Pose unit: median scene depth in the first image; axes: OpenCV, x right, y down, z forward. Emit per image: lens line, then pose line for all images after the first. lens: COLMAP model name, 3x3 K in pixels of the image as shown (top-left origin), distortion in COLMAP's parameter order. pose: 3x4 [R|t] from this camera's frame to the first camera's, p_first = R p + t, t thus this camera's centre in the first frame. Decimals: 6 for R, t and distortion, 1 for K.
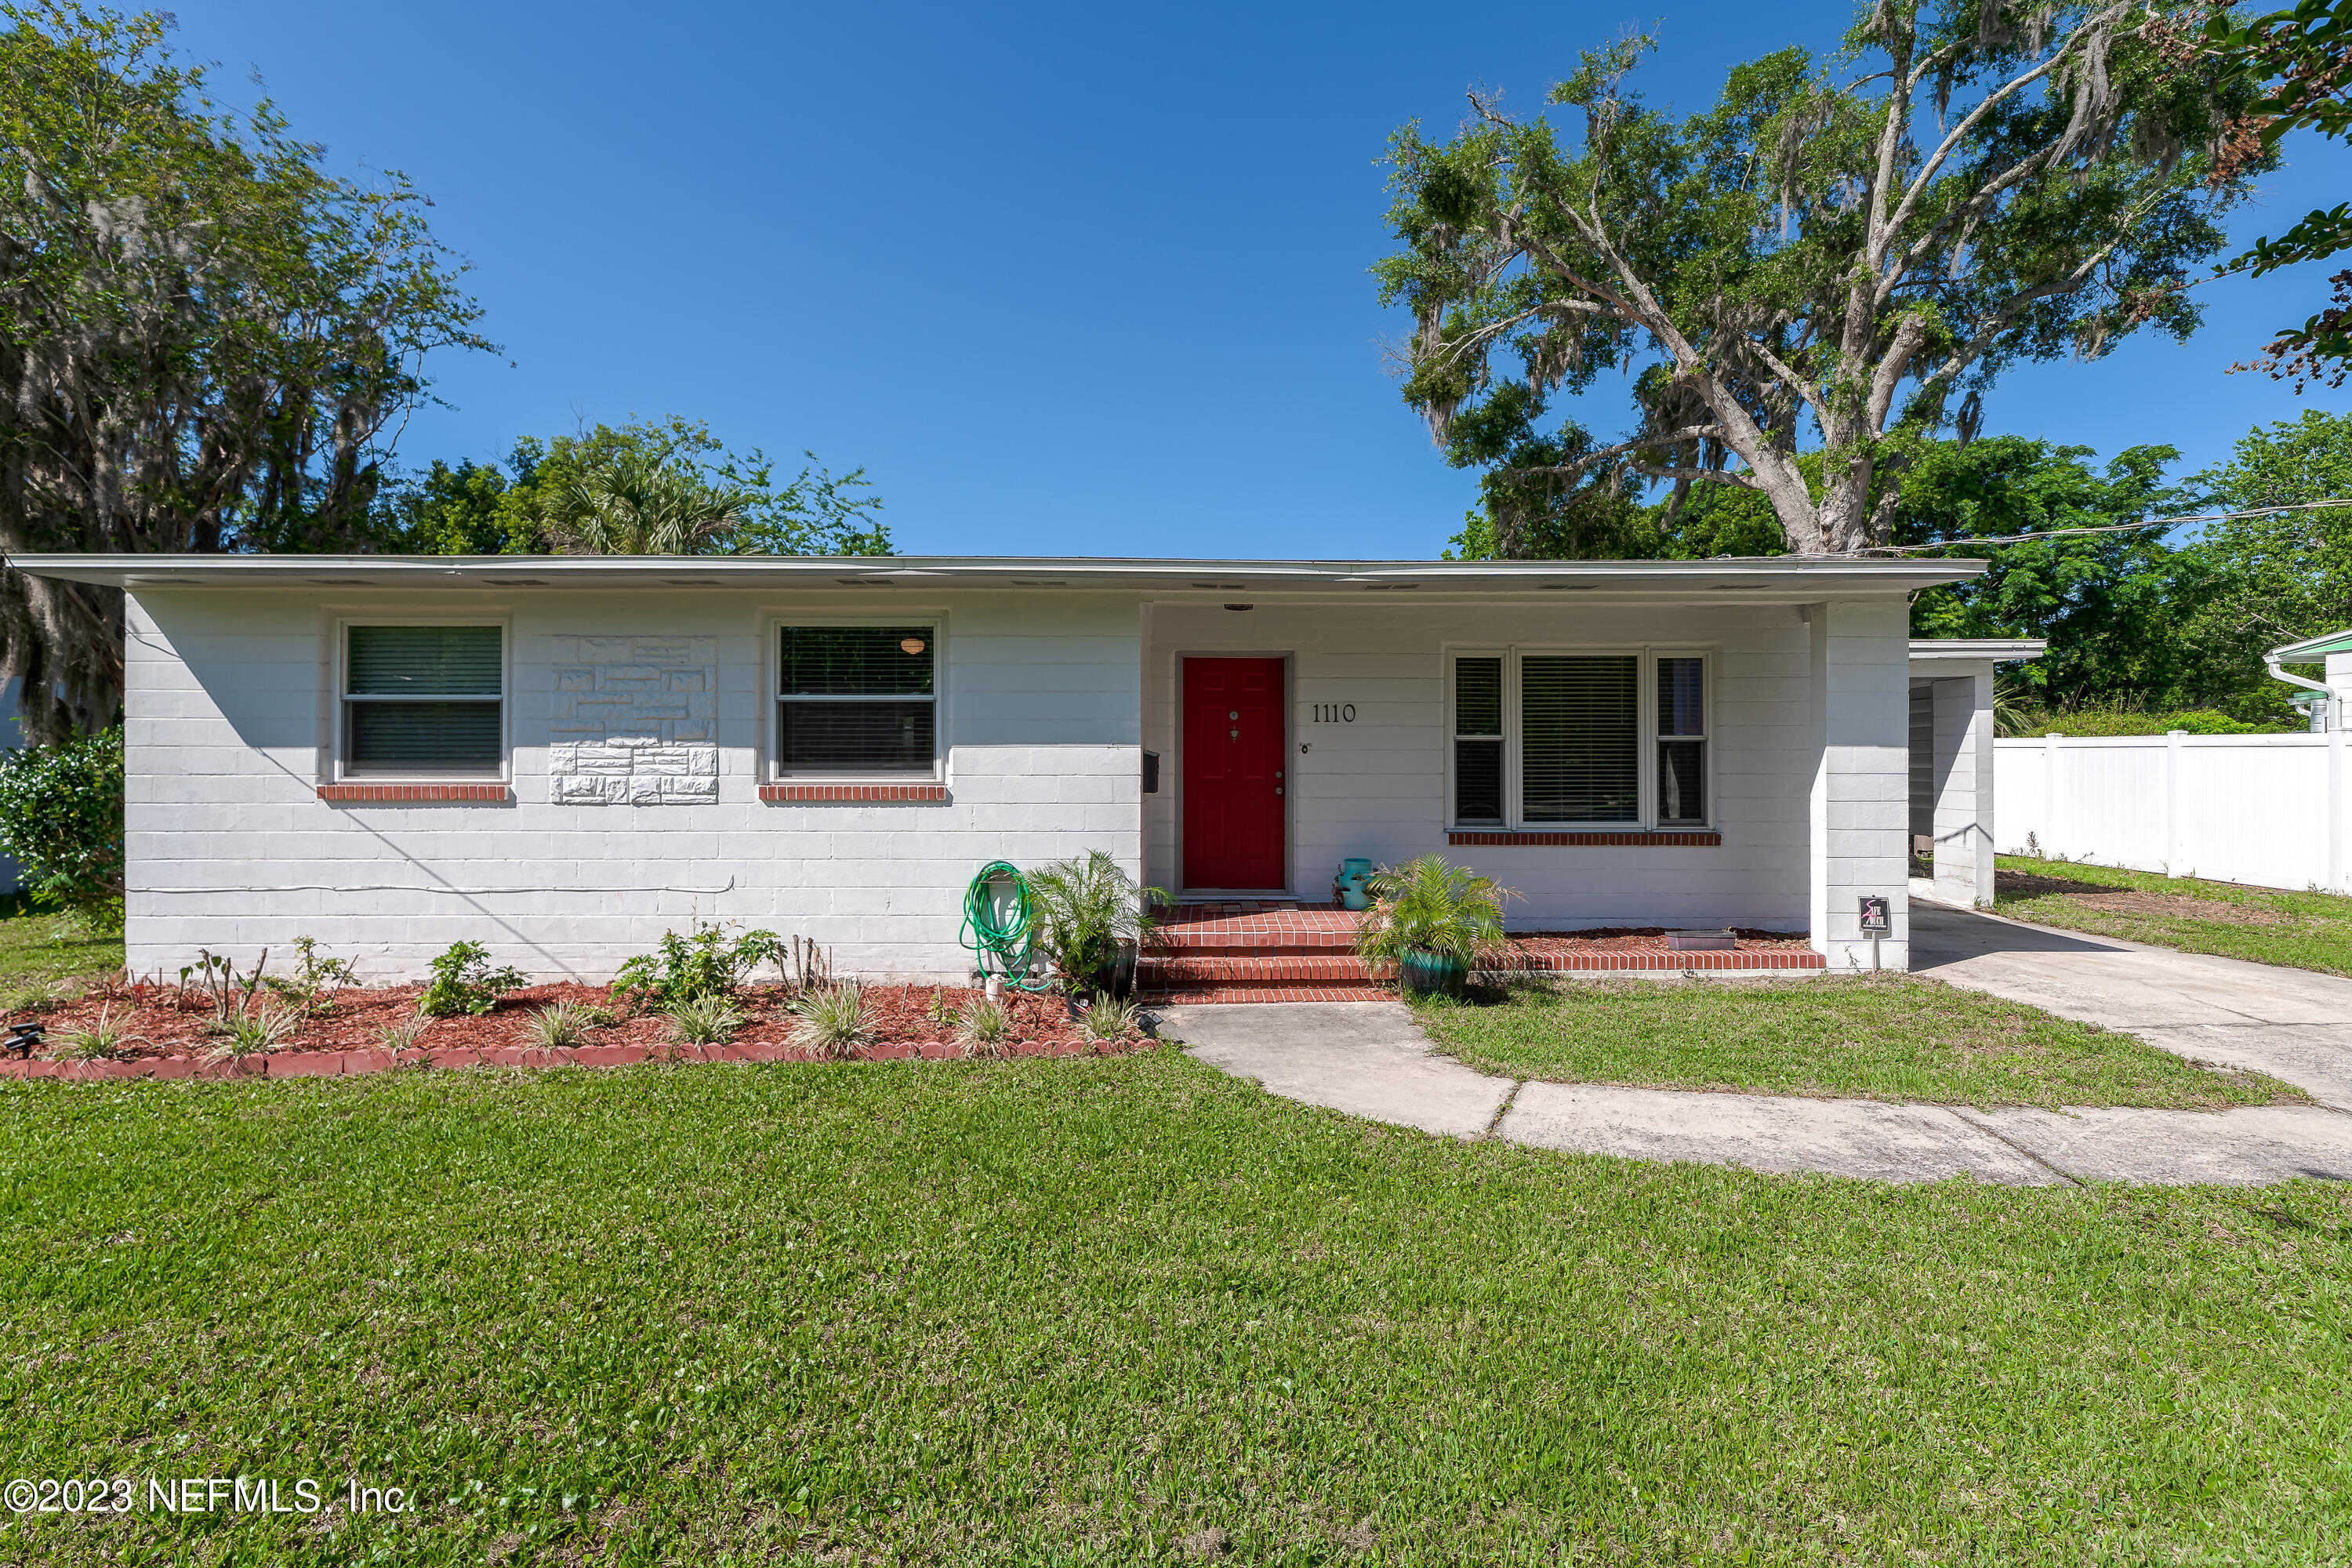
lens RADIAL K [[976.1, 0, 1200.3], [0, 976.1, 748.3], [0, 0, 1]] dist [0.000624, 0.000043]
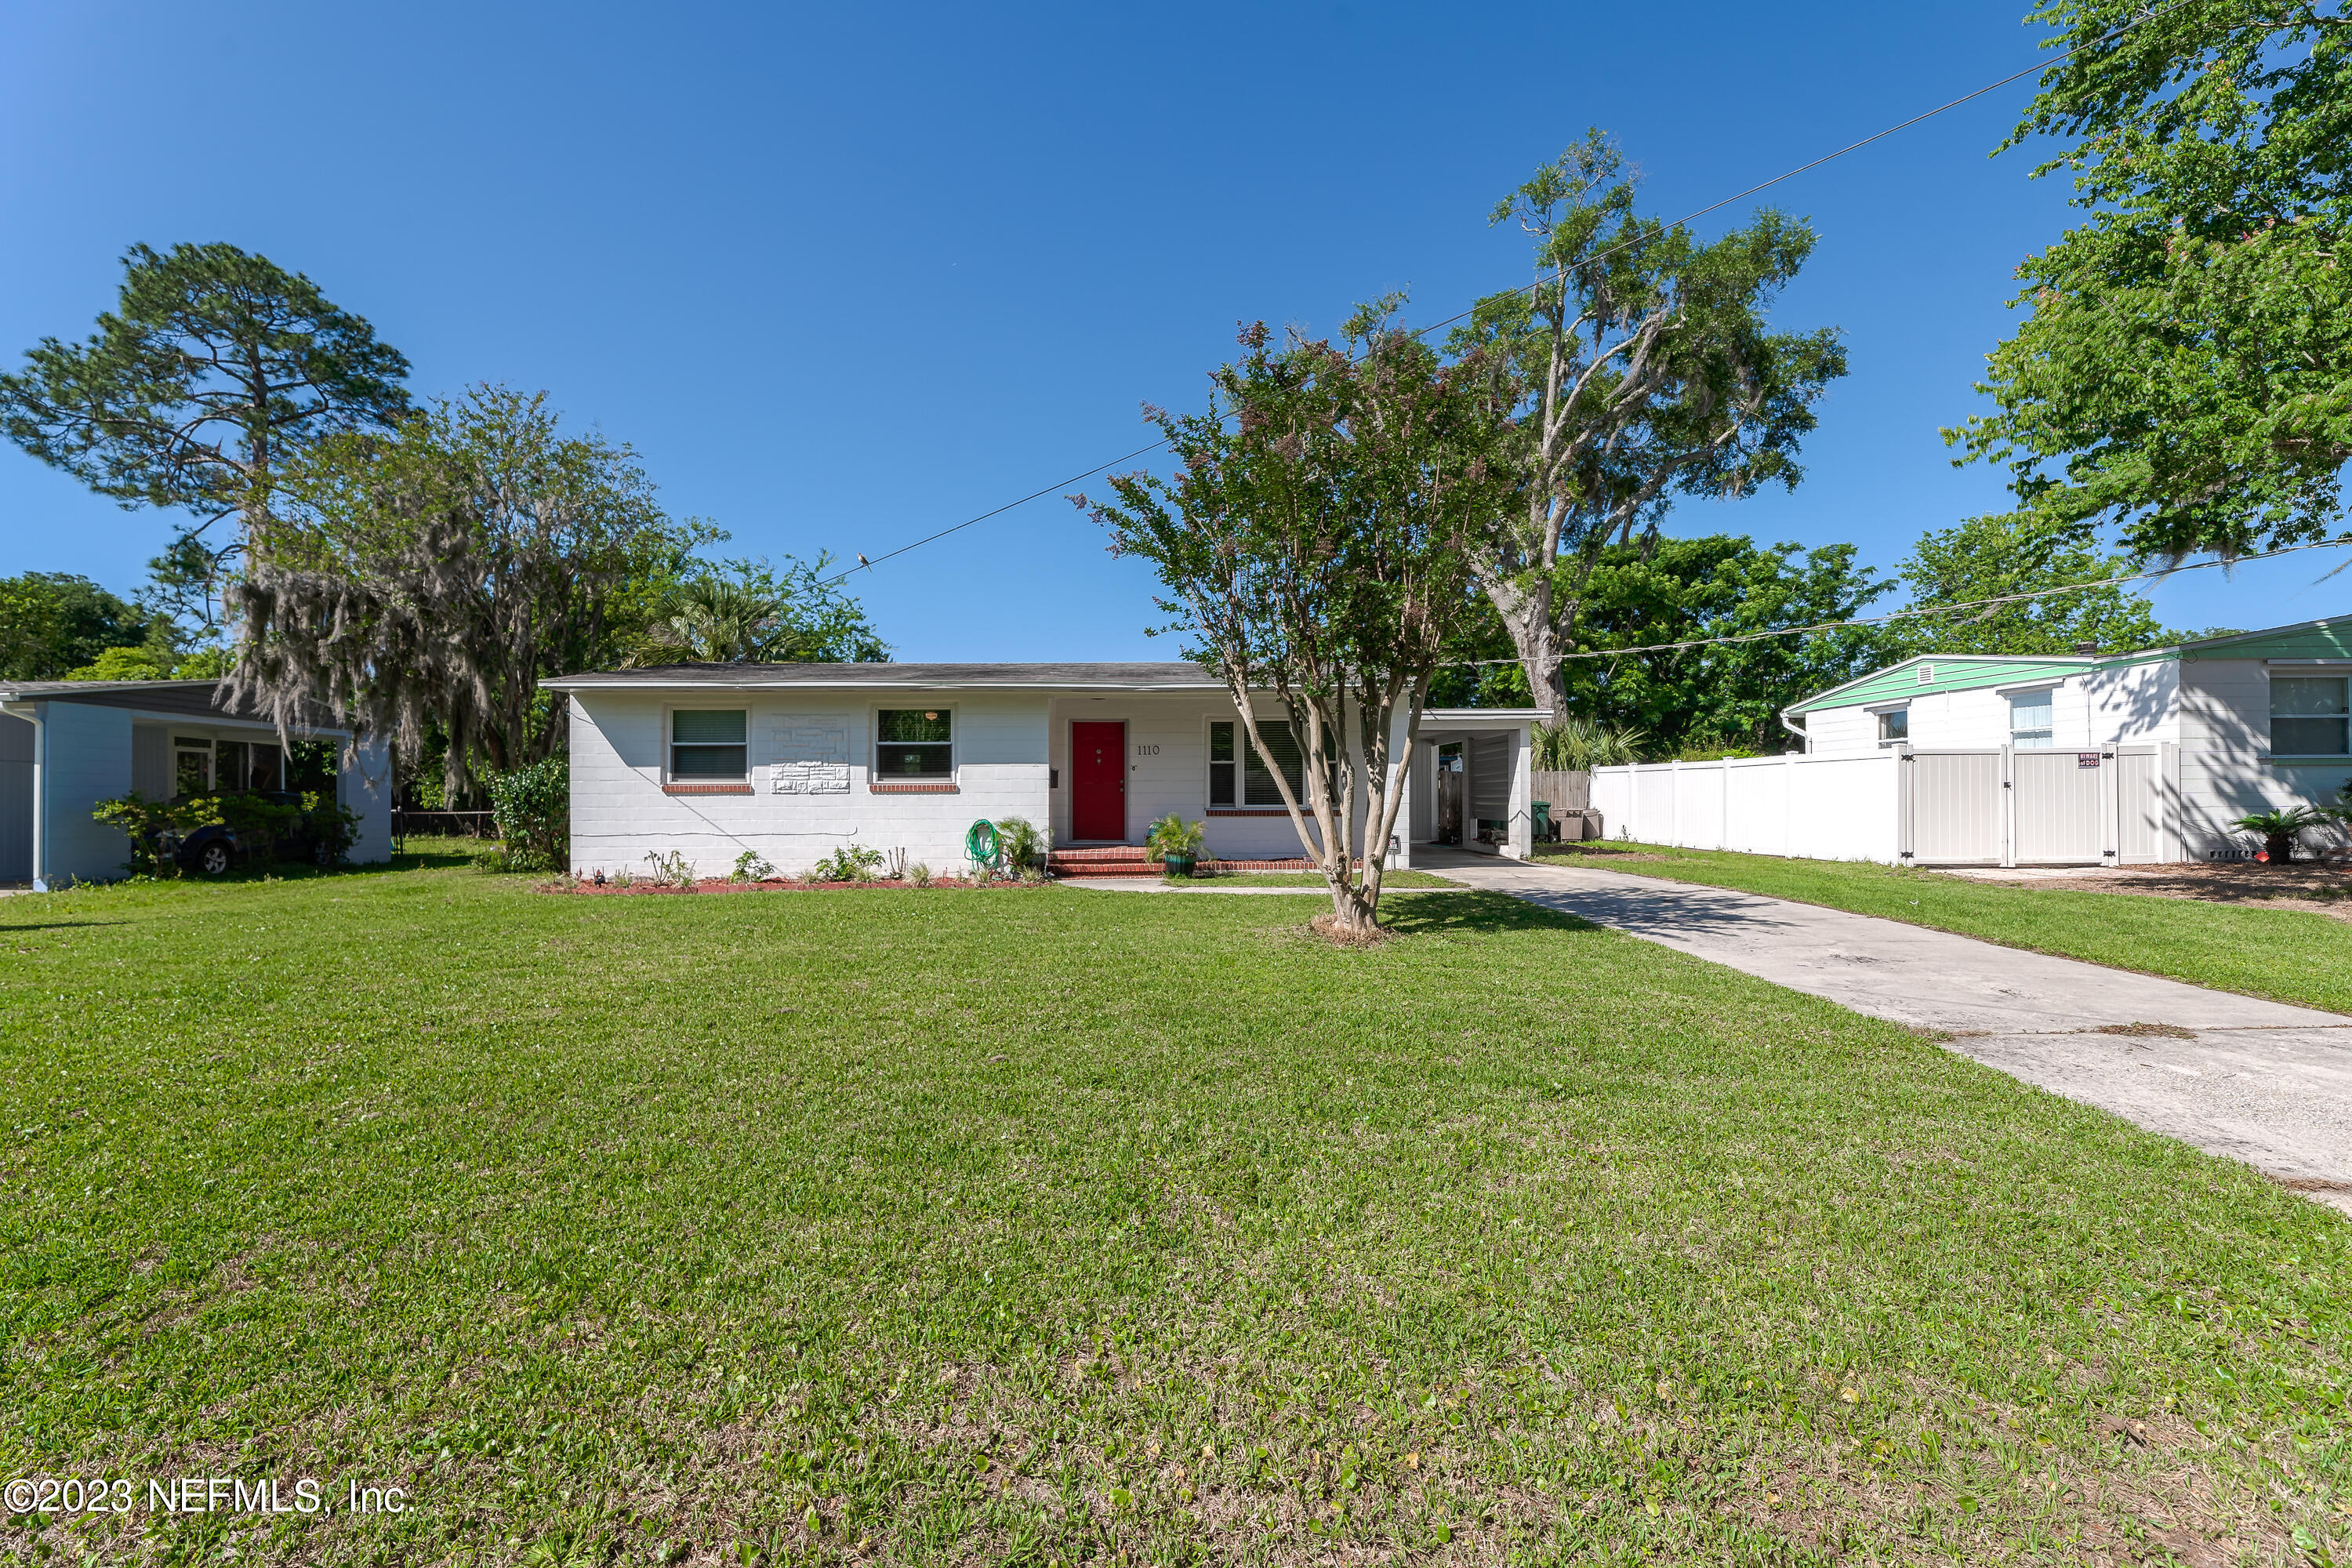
lens RADIAL K [[957.7, 0, 1142.3], [0, 957.7, 790.8], [0, 0, 1]] dist [-0.002117, 0.000056]
pose [[0.999973, -0.003186, 0.006618, 0.128229], [0.003188, 0.999995, -0.000367, 0.054066], [-0.006617, 0.000389, 0.999978, -1.081149]]
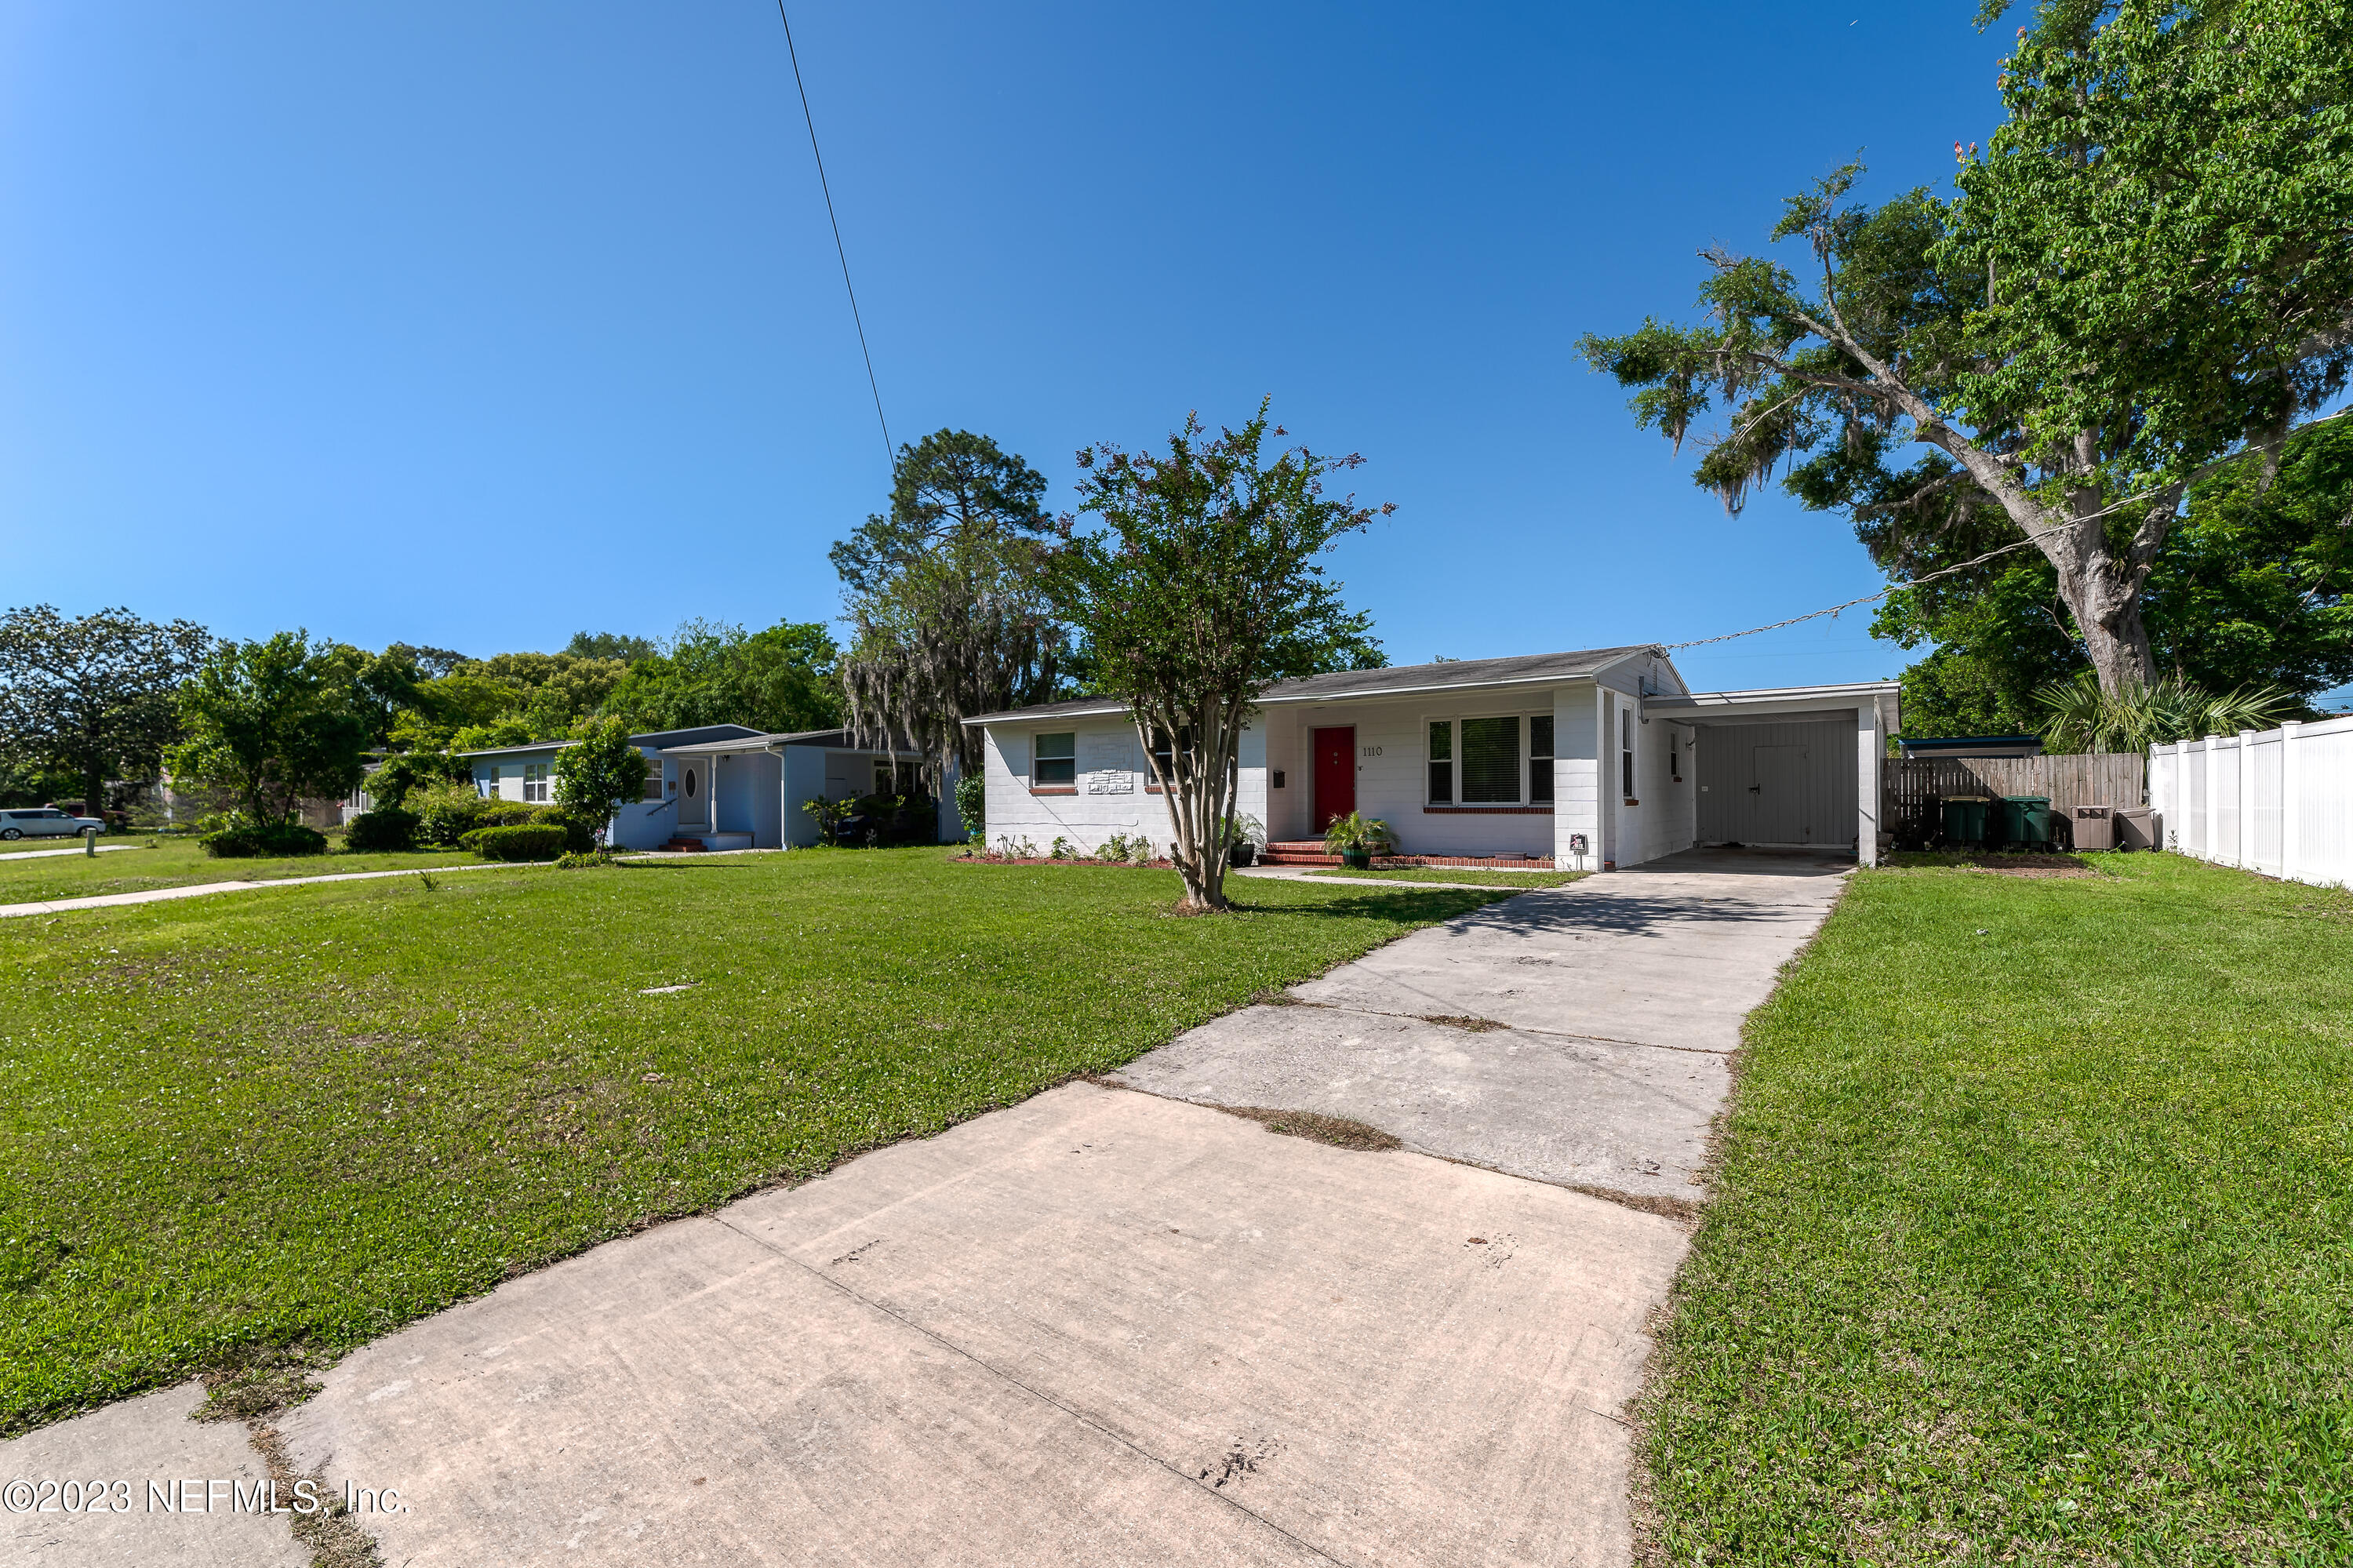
lens RADIAL K [[958.5, 0, 1160.2], [0, 958.5, 788.0], [0, 0, 1]] dist [-0.000644, 0.000420]
pose [[0.797821, -0.012466, -0.602765, 1.189074], [0.014992, 0.999887, -0.000835, 0.044351], [0.602708, -0.008370, 0.797918, -1.103534]]
